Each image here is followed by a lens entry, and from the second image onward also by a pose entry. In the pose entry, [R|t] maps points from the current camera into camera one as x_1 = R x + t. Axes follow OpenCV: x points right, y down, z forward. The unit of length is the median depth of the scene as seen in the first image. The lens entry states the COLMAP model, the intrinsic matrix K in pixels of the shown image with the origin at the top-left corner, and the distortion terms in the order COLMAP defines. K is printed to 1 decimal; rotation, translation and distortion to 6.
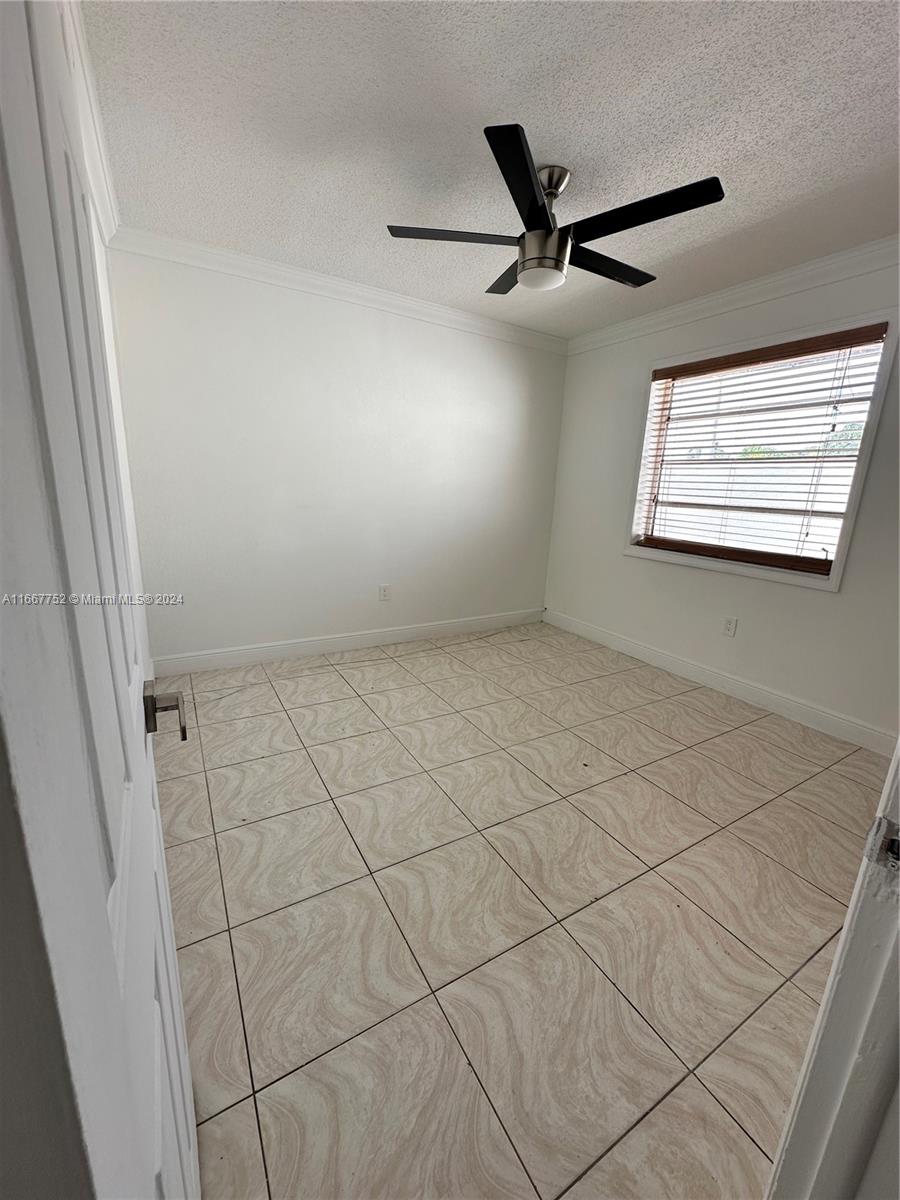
lens RADIAL K [[482.0, 0, 457.1], [0, 482.0, 602.6], [0, 0, 1]] dist [-0.004383, 0.000044]
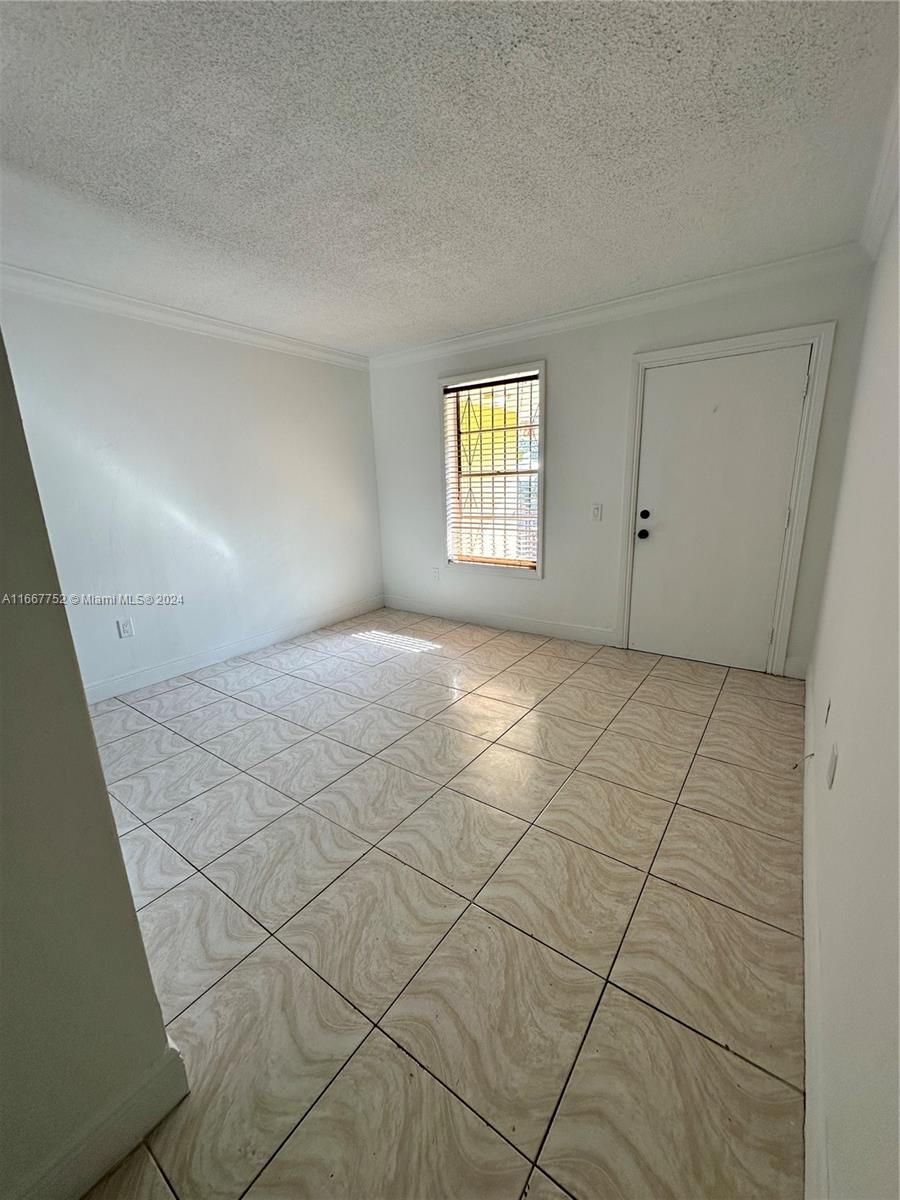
lens RADIAL K [[482.0, 0, 445.3], [0, 482.0, 601.6], [0, 0, 1]] dist [-0.004383, 0.000044]
pose [[0.910962, -0.162476, 0.379143, -0.151240], [0.165115, 0.985937, 0.025790, -0.017641], [-0.378002, 0.039109, 0.924978, 0.035413]]
